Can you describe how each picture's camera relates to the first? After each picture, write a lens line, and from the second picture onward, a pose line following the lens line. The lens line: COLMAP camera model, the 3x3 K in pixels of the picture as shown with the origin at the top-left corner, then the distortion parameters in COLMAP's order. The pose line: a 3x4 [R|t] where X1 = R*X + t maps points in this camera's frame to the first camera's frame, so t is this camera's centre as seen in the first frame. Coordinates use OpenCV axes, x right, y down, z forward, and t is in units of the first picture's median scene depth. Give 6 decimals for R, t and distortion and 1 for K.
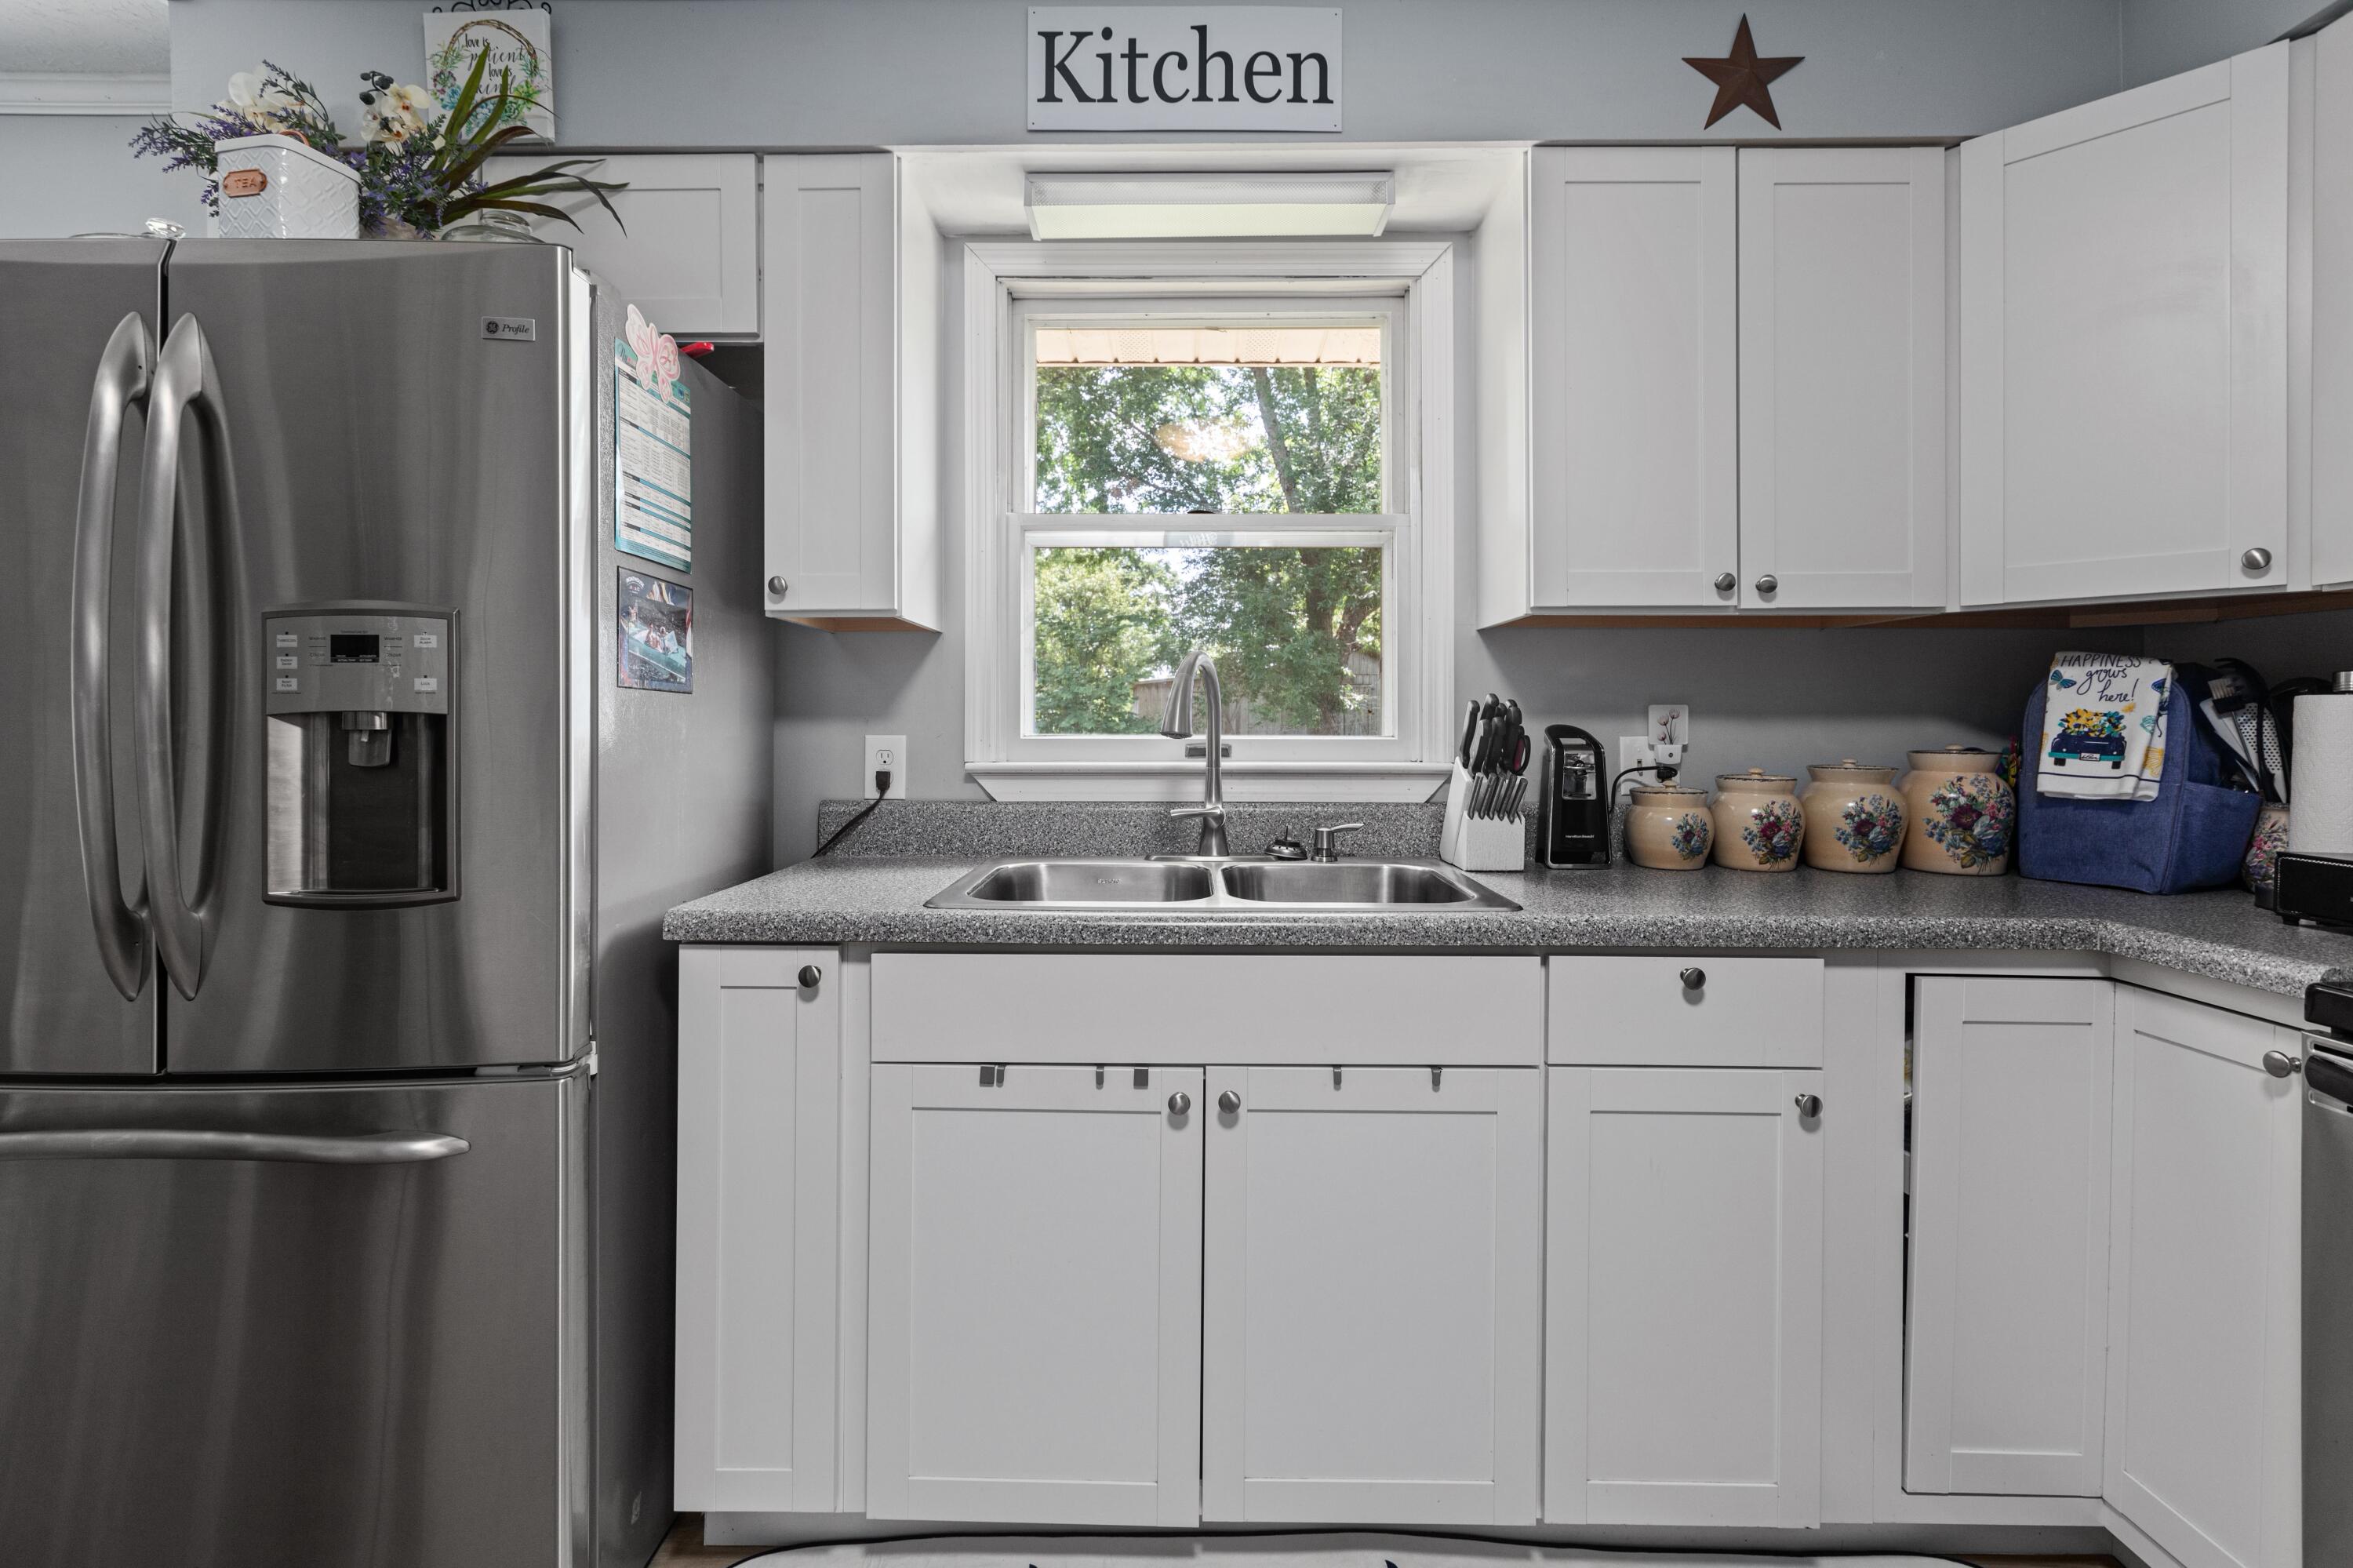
lens RADIAL K [[1066.3, 0, 1177.6], [0, 1066.3, 727.9], [0, 0, 1]] dist [0.002967, -0.000611]
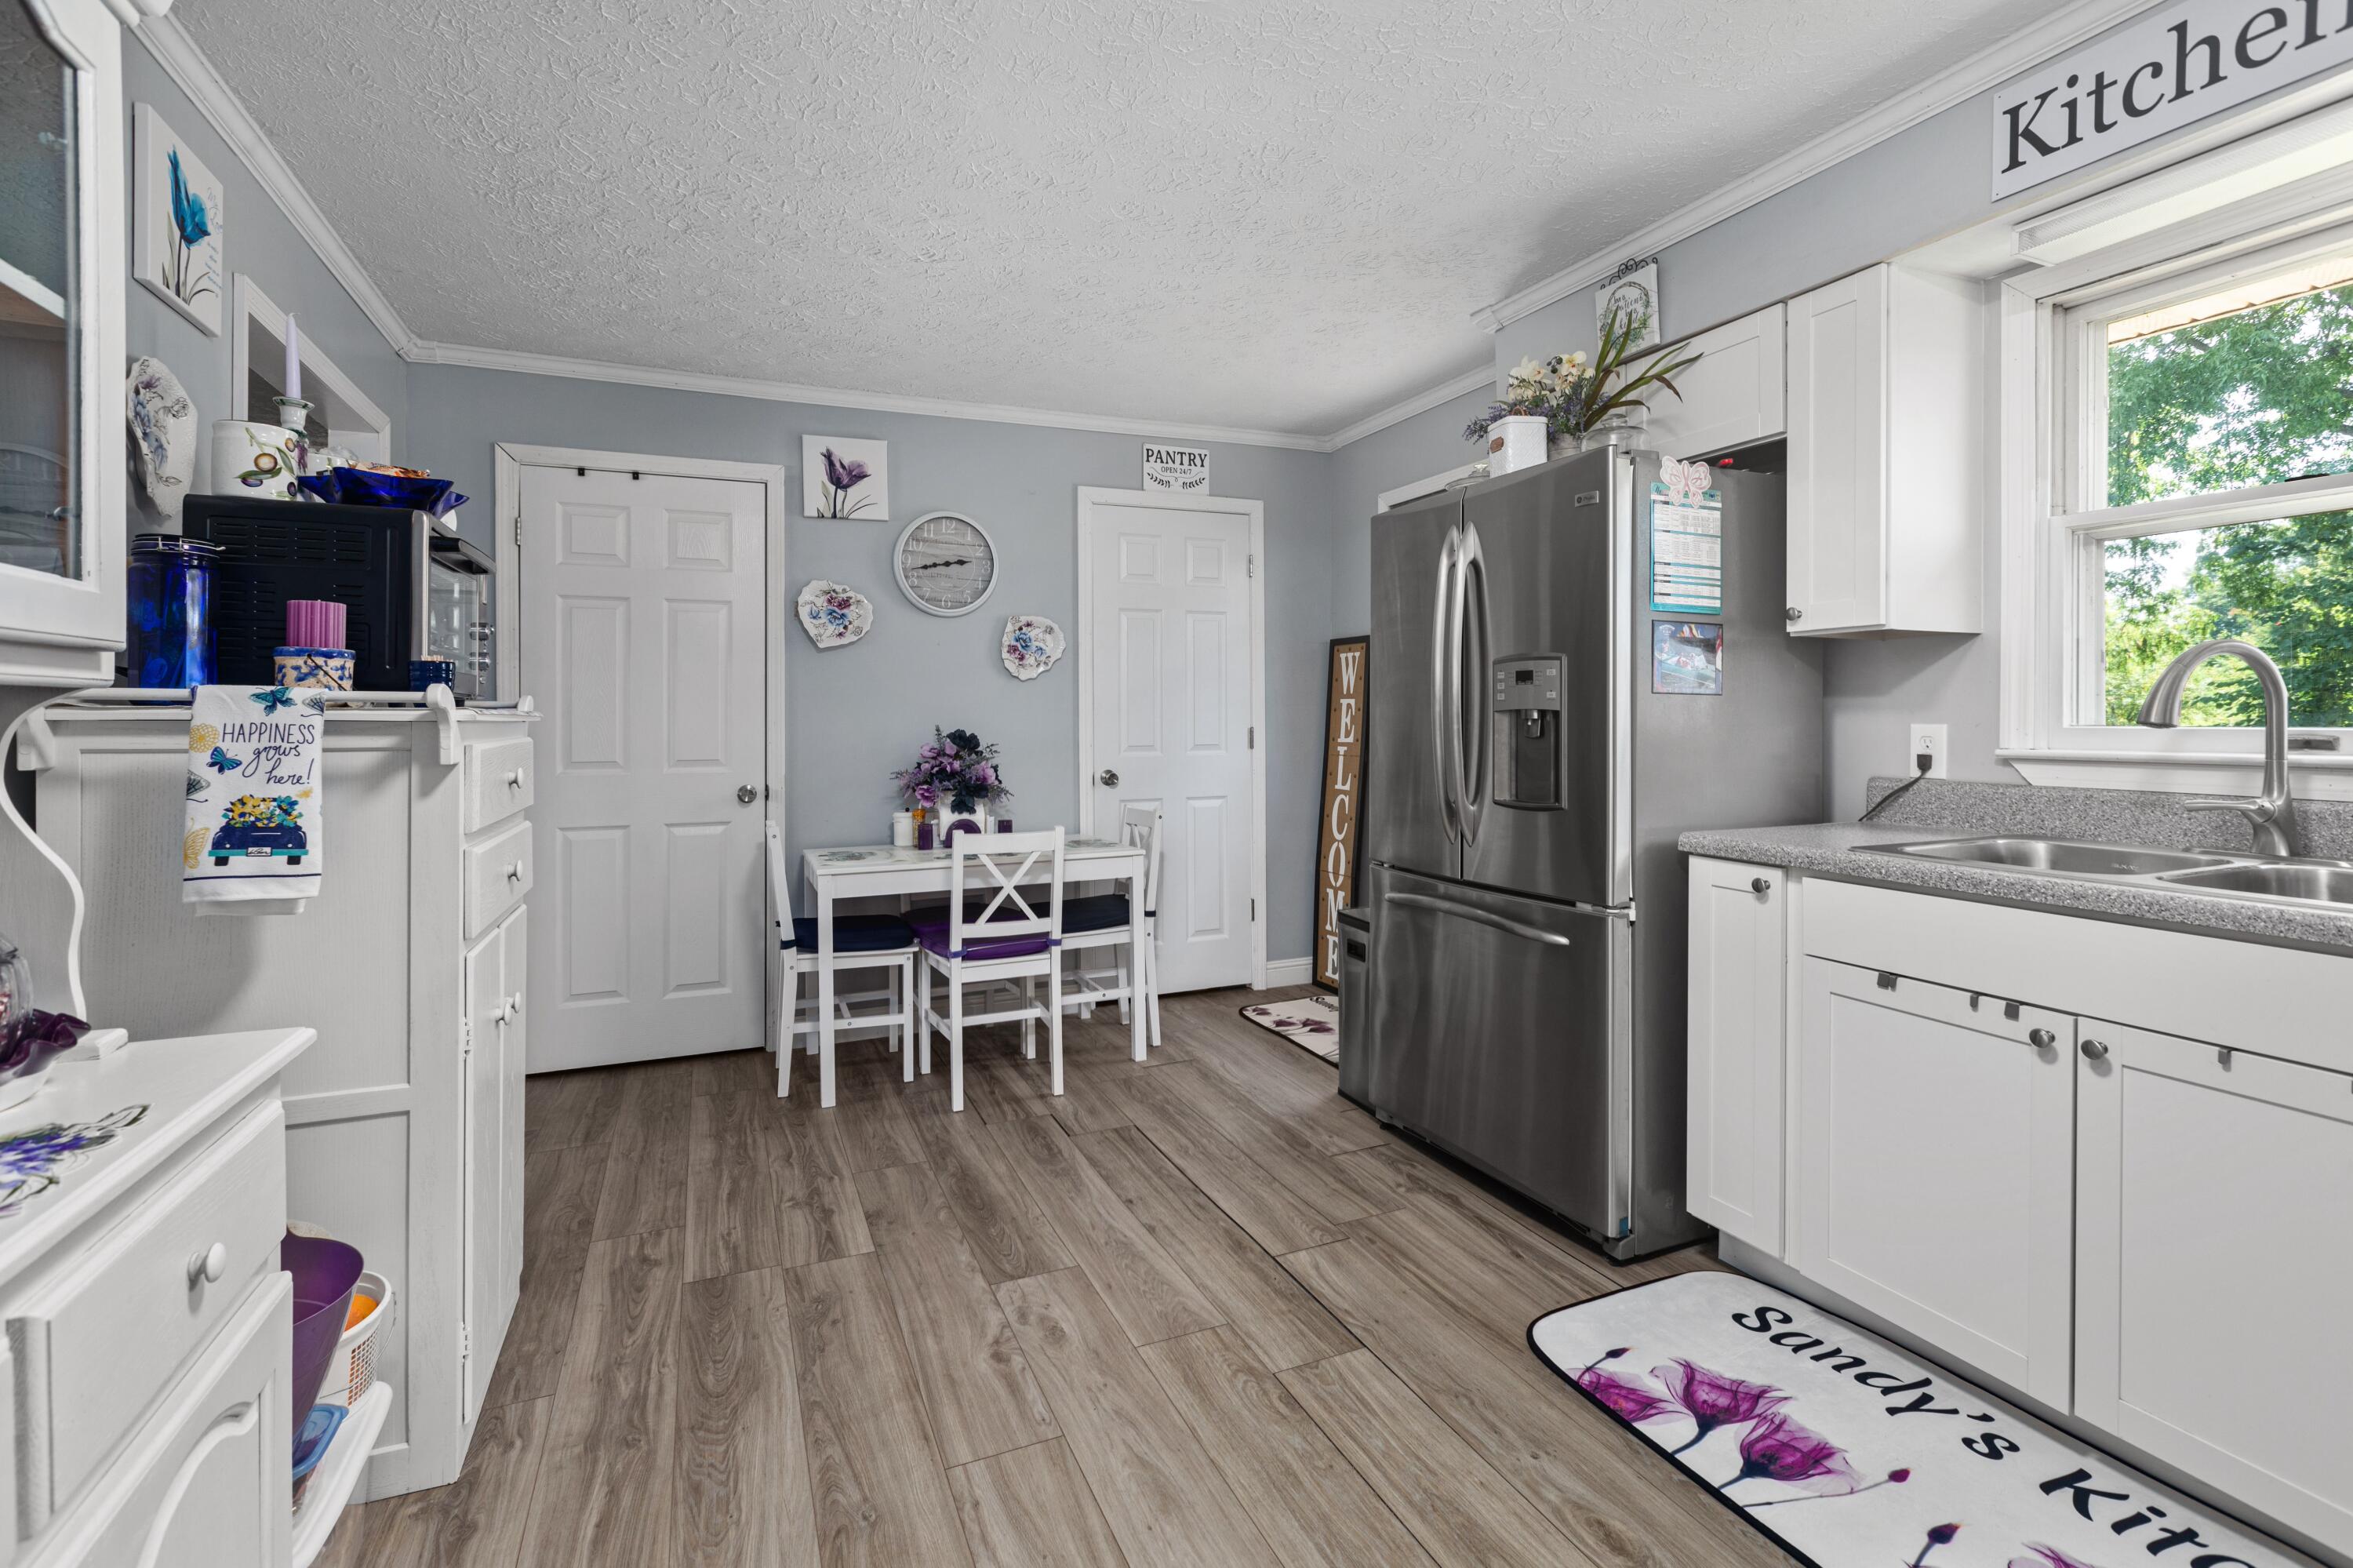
lens RADIAL K [[1066.3, 0, 1177.6], [0, 1066.3, 727.9], [0, 0, 1]] dist [0.002967, -0.000611]
pose [[0.402457, 0.007931, -0.915404, 0.576114], [0.000184, 0.999962, 0.008744, 0.001172], [0.915439, -0.003688, 0.402441, -0.282382]]
